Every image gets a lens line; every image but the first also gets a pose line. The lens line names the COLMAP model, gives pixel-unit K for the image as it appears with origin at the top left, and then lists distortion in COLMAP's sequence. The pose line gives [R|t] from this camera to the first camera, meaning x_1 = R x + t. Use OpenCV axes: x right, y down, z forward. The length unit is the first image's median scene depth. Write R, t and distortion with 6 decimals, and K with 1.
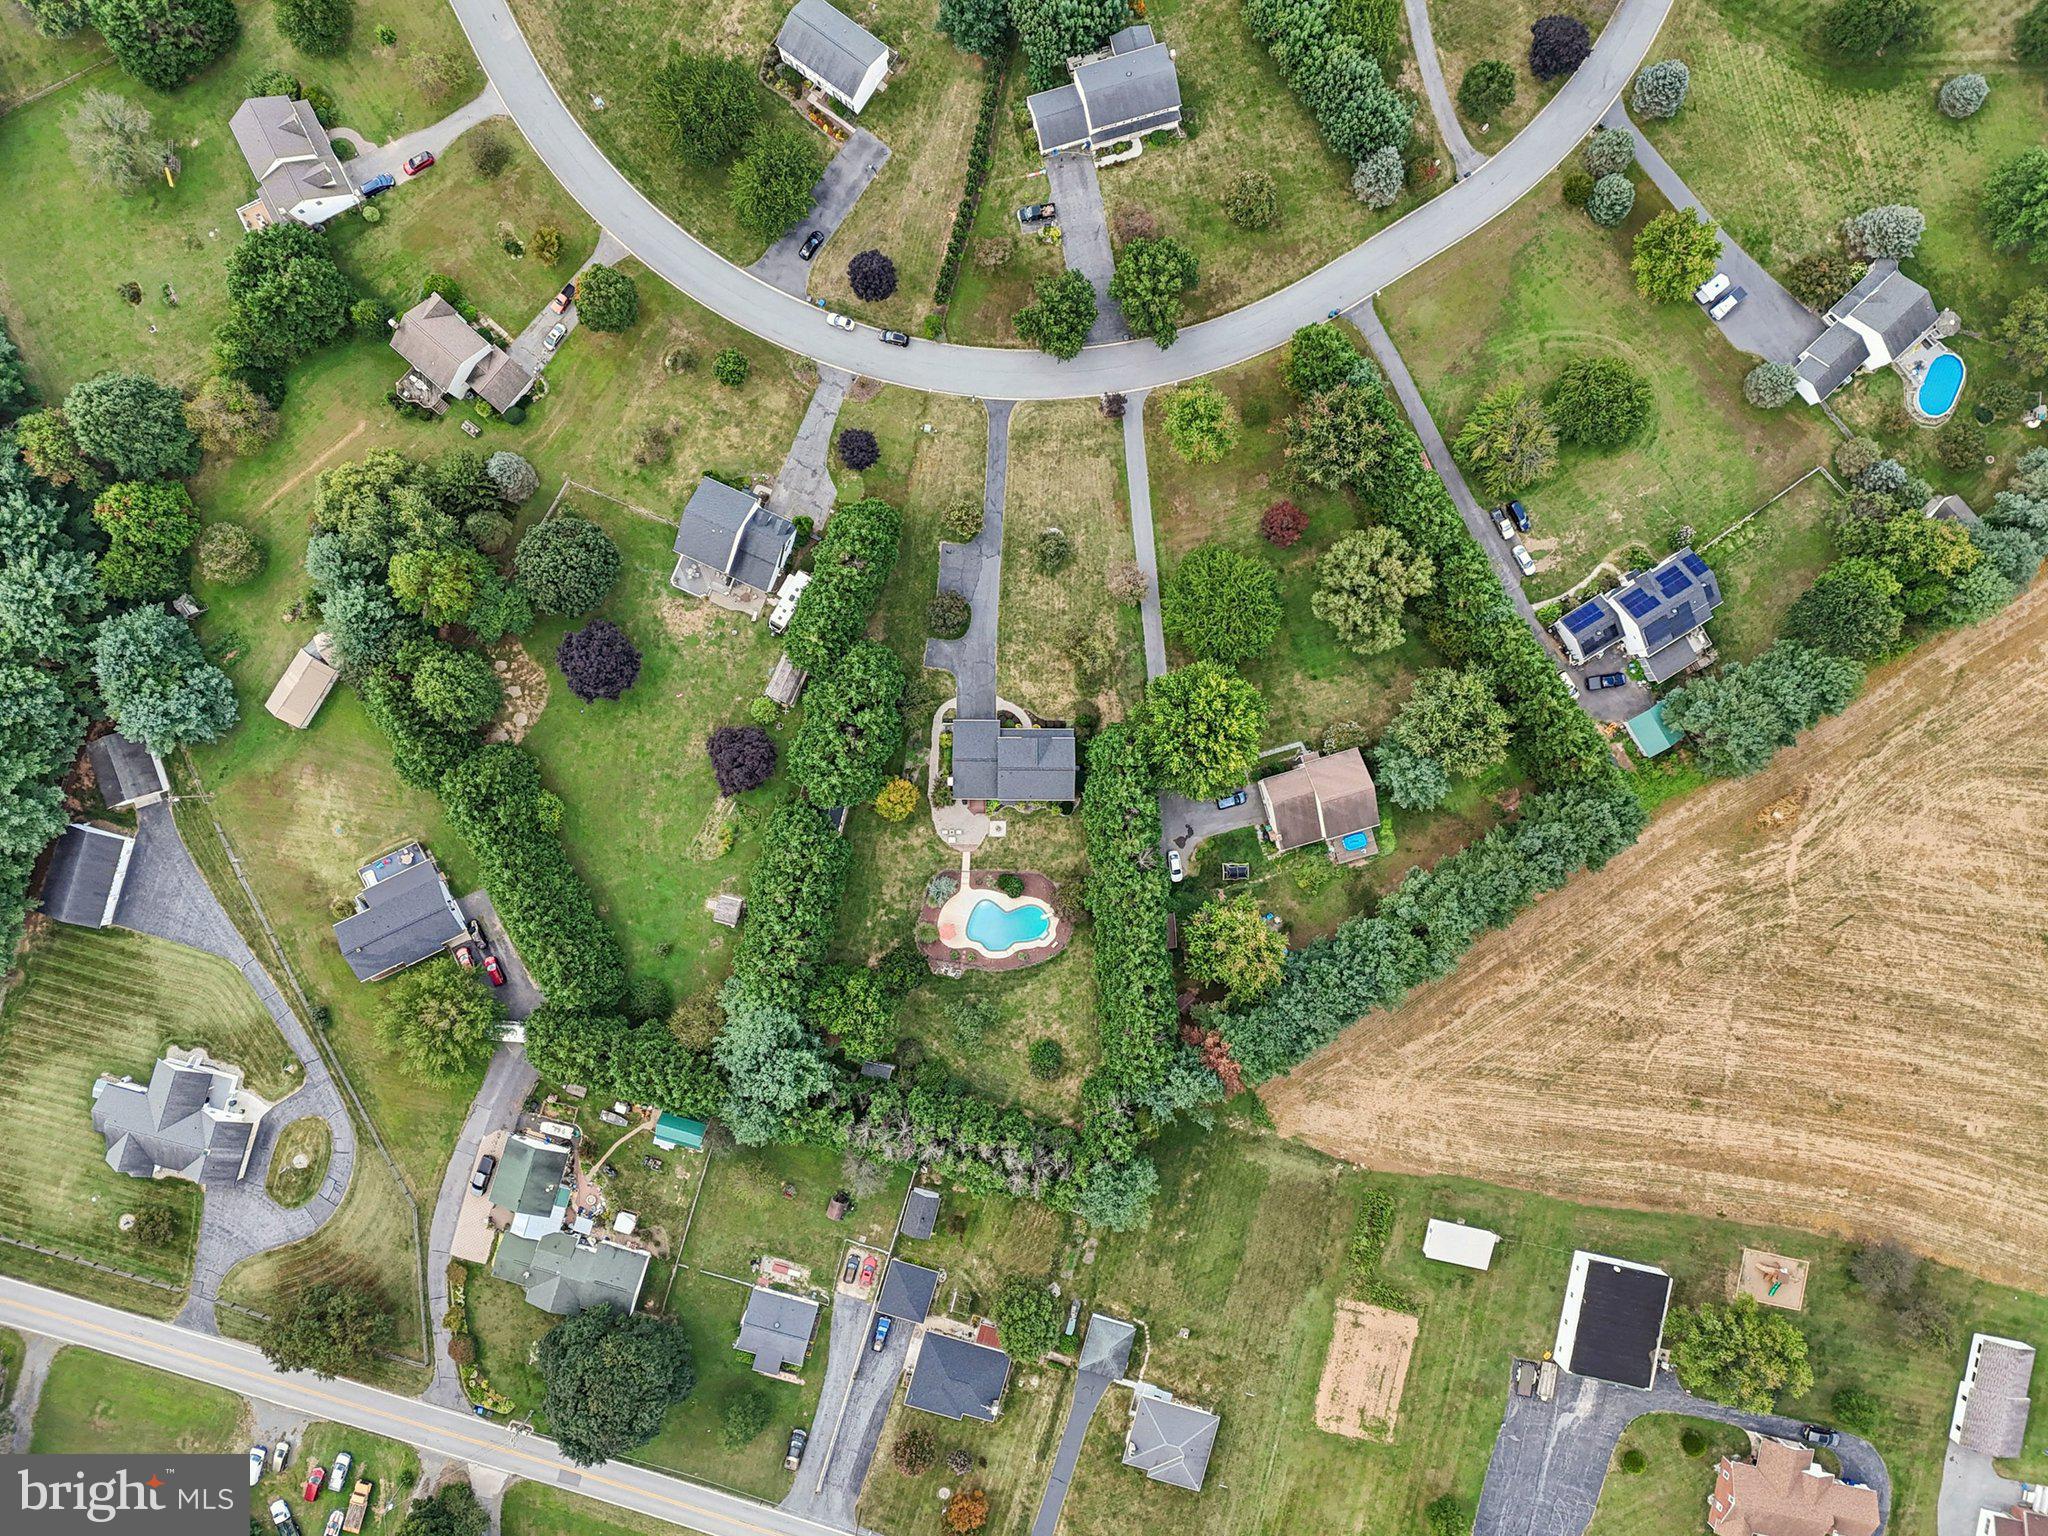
lens RADIAL K [[1482.8, 0, 1024.0], [0, 1482.8, 768.0], [0, 0, 1]] dist [0.090800, -0.093823]
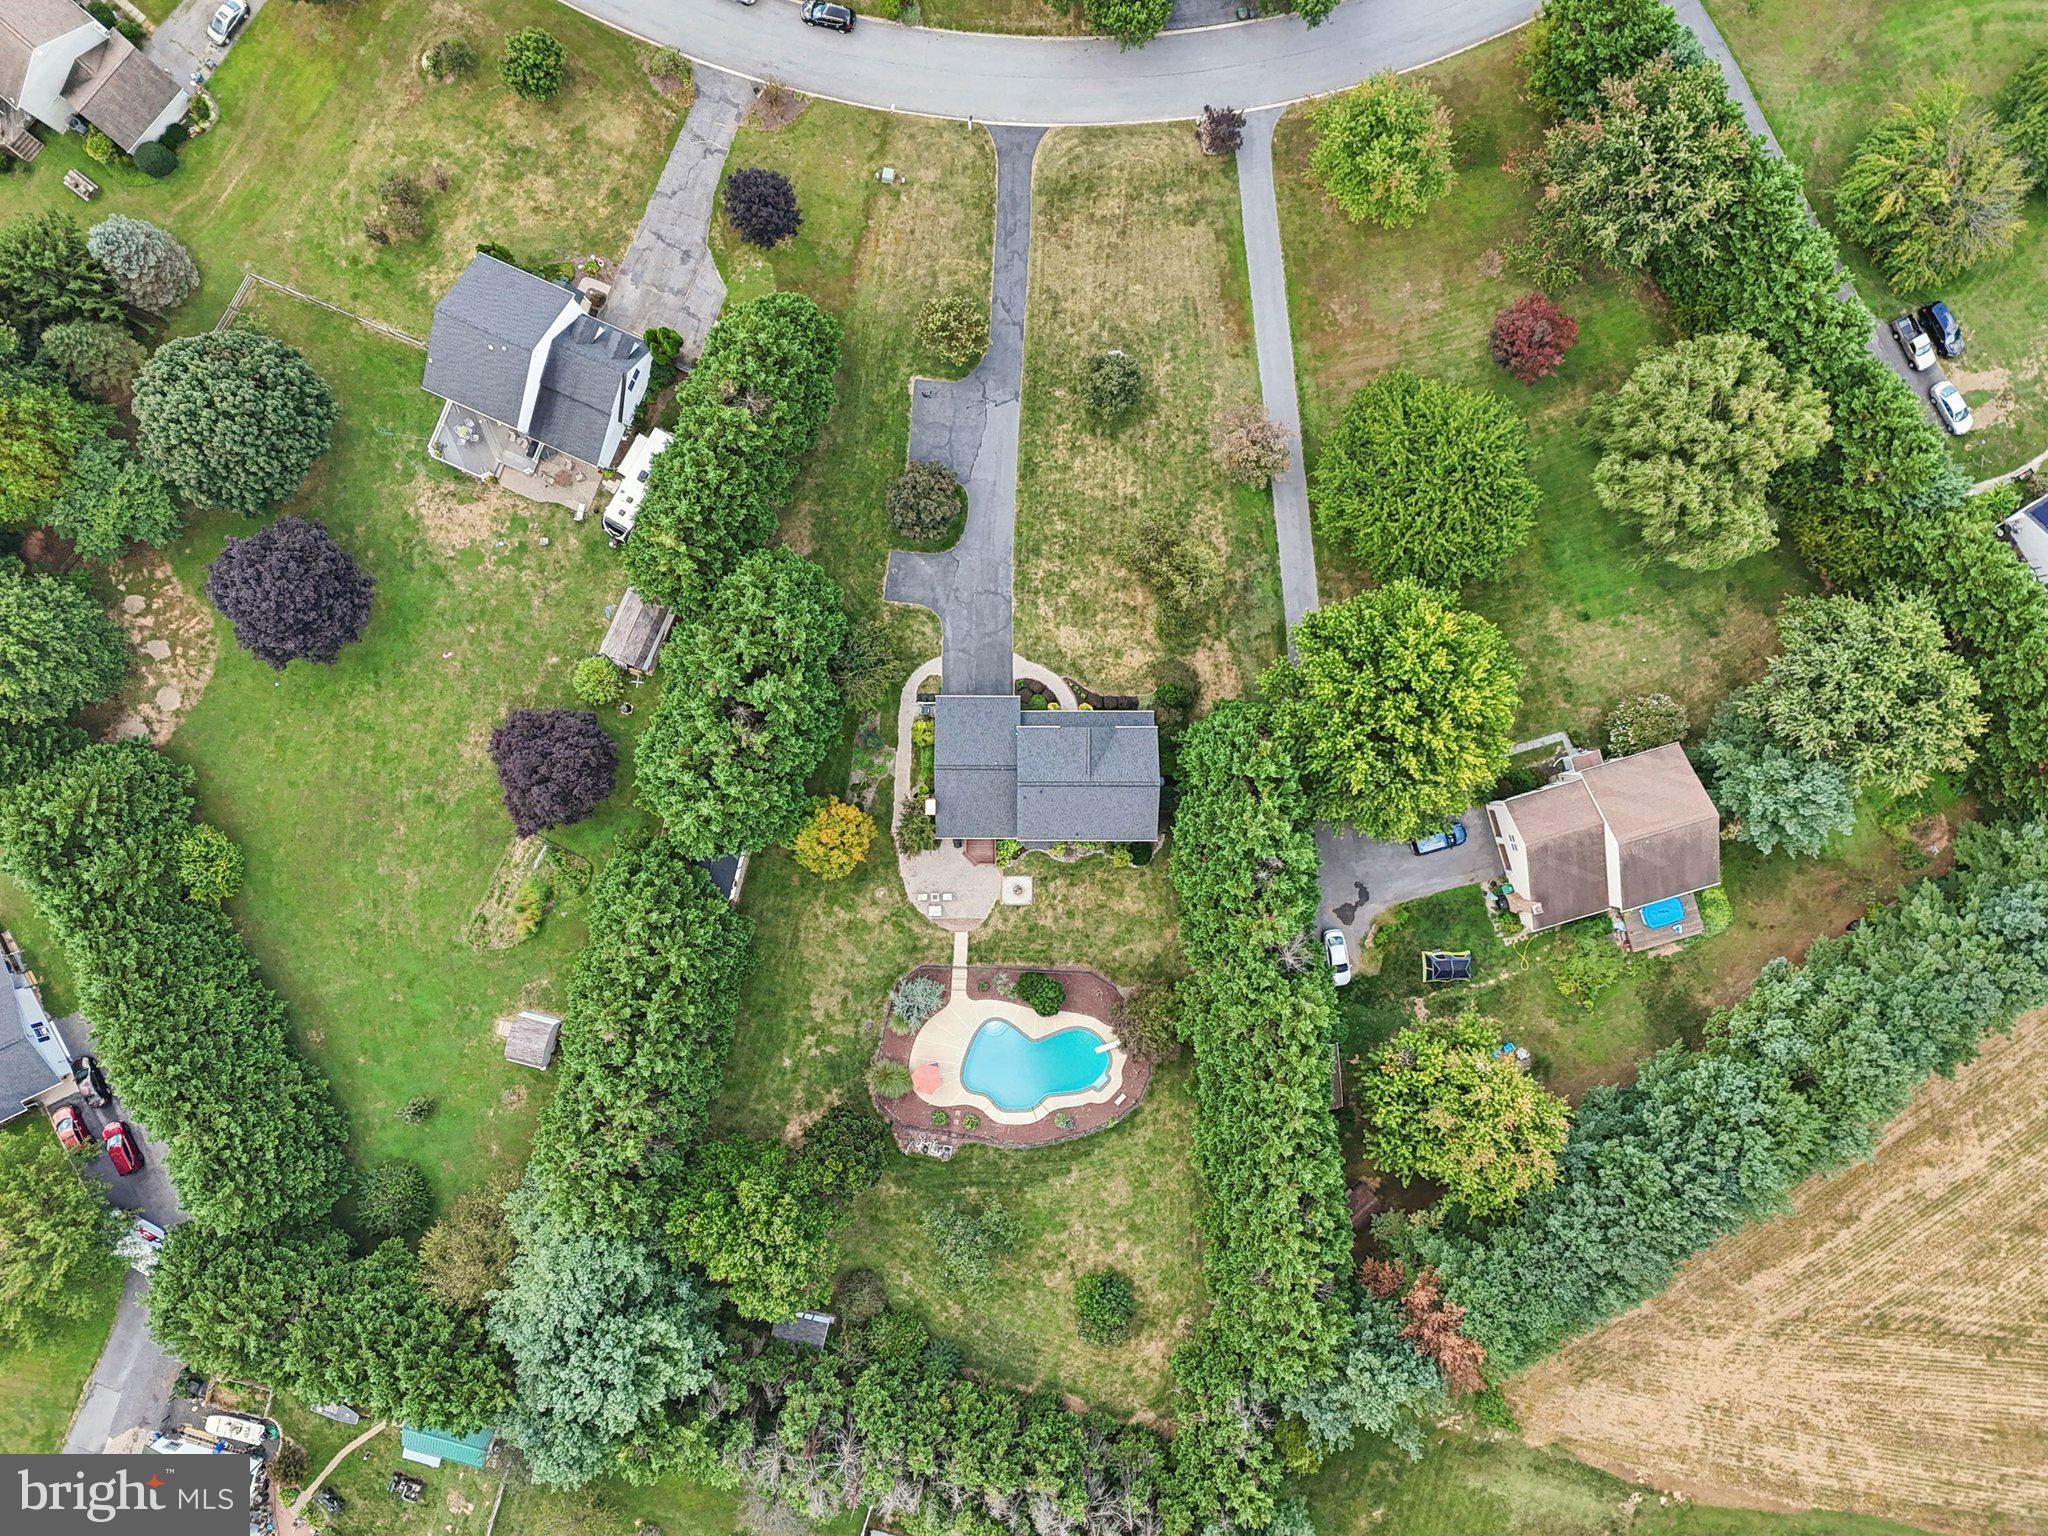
lens RADIAL K [[1482.8, 0, 1024.0], [0, 1482.8, 768.0], [0, 0, 1]] dist [0.090800, -0.093823]
pose [[0.999964, -0.004556, -0.007197, -0.010800], [0.004550, 0.999989, -0.000845, -0.004736], [0.007201, 0.000812, 0.999974, 0.441308]]
